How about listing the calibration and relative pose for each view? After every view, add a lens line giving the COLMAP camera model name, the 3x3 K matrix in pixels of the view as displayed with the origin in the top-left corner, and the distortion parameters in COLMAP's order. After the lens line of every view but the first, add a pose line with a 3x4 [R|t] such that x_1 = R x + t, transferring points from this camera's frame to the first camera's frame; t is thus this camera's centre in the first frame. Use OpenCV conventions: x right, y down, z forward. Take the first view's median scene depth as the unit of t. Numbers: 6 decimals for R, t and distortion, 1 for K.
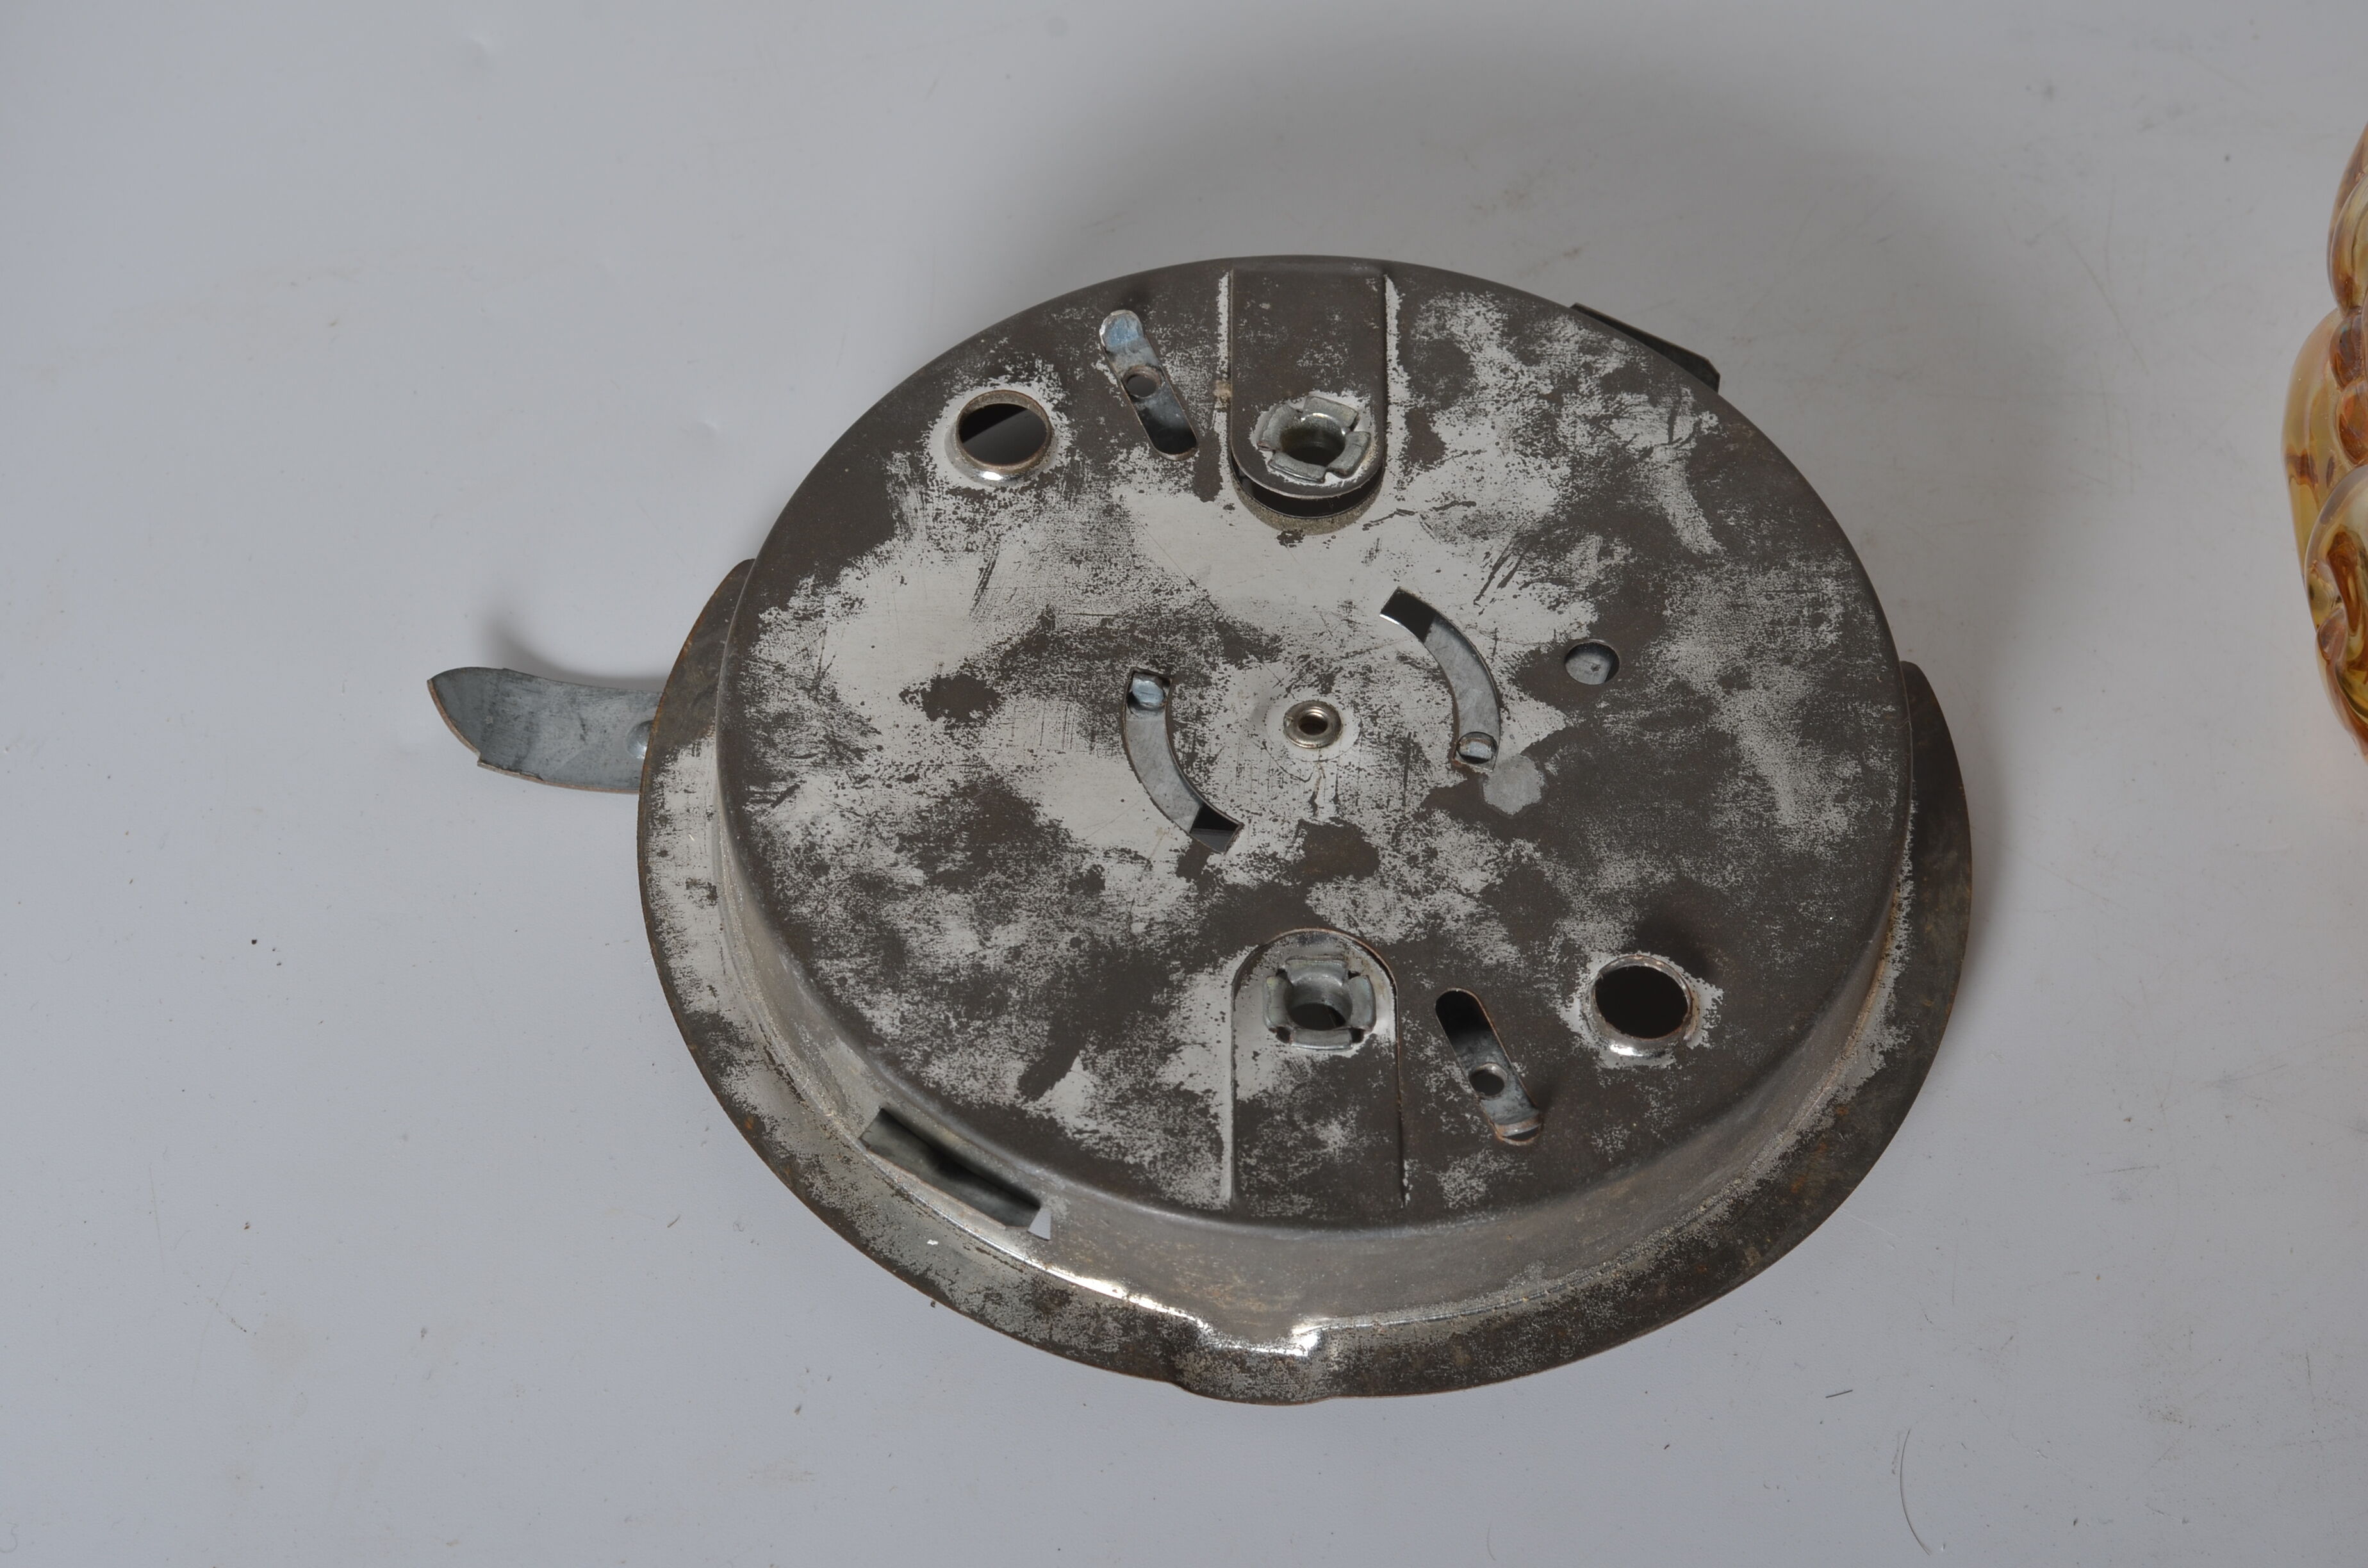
lens RADIAL K [[5438.9, 0, 1183.7], [0, 5438.9, 785.5], [0, 0, 1]] dist [-0.099168, 0.000000]
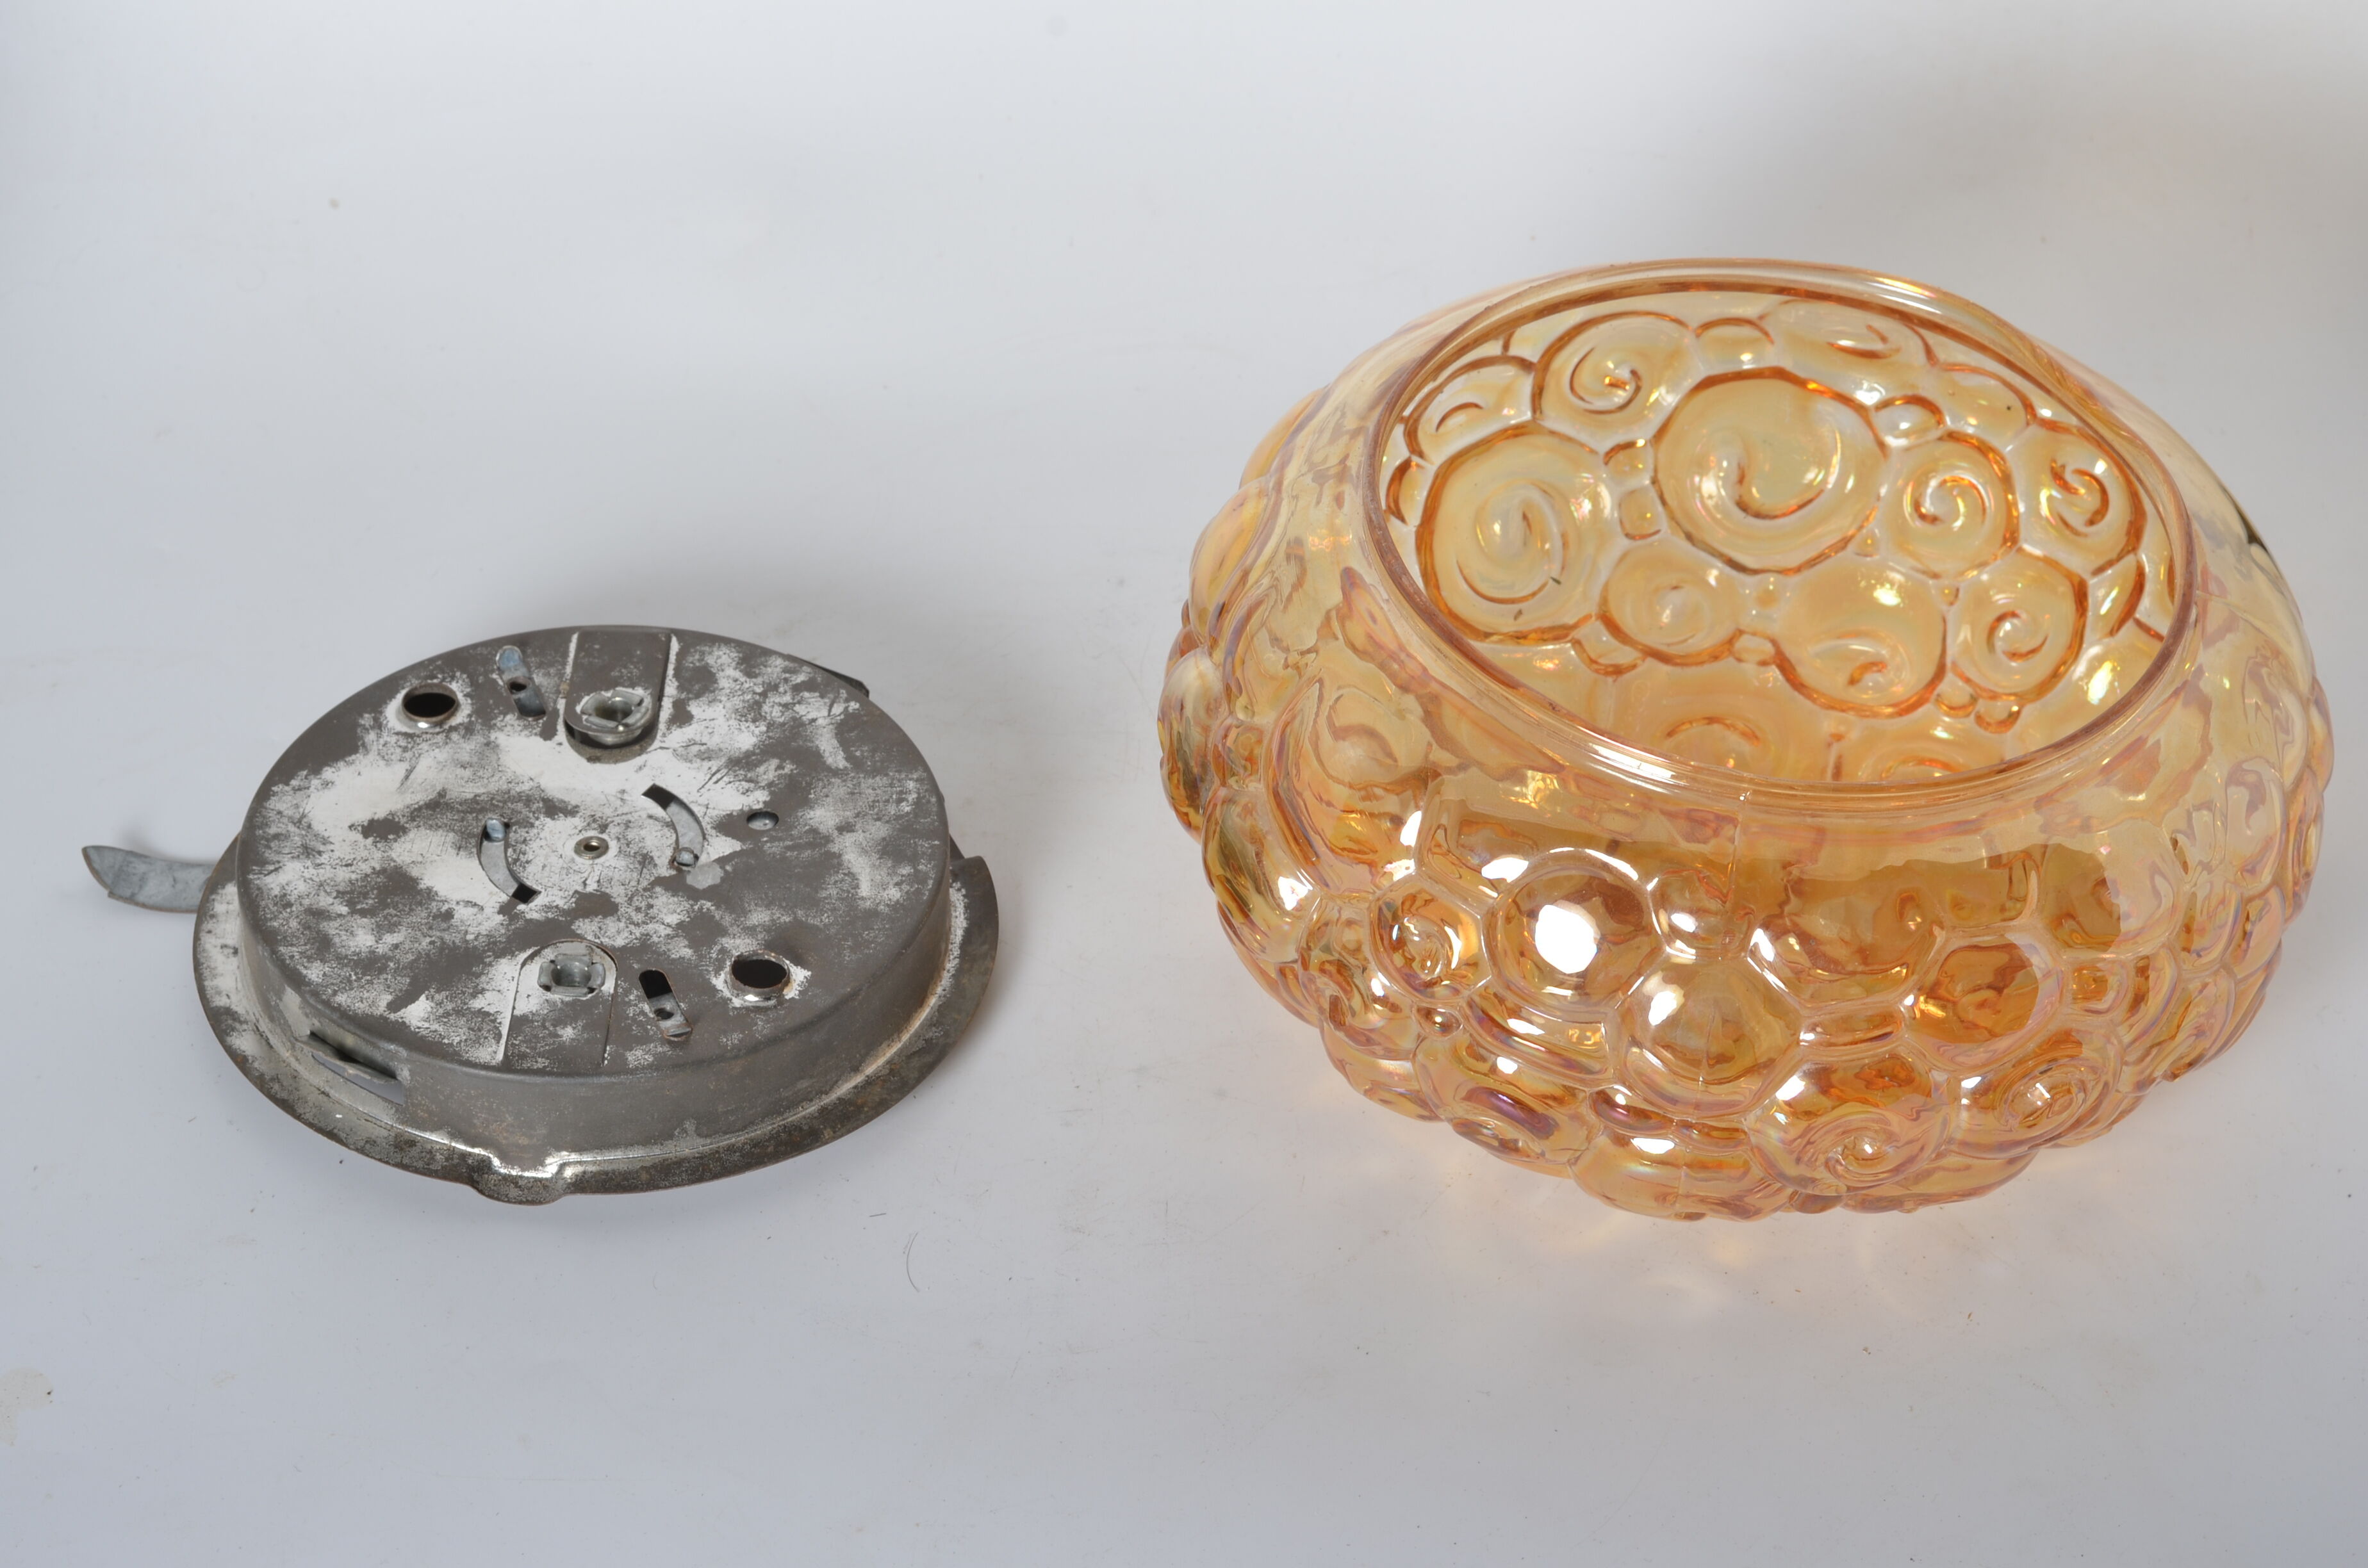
lens RADIAL K [[5438.9, 0, 1184.6], [0, 5438.9, 782.8], [0, 0, 1]] dist [-0.099168, 0.000000]
pose [[0.999697, 0.007185, -0.023544, 0.247101], [-0.013760, 0.956173, -0.292477, 0.459867], [0.020411, 0.292713, 0.955983, -0.610623]]
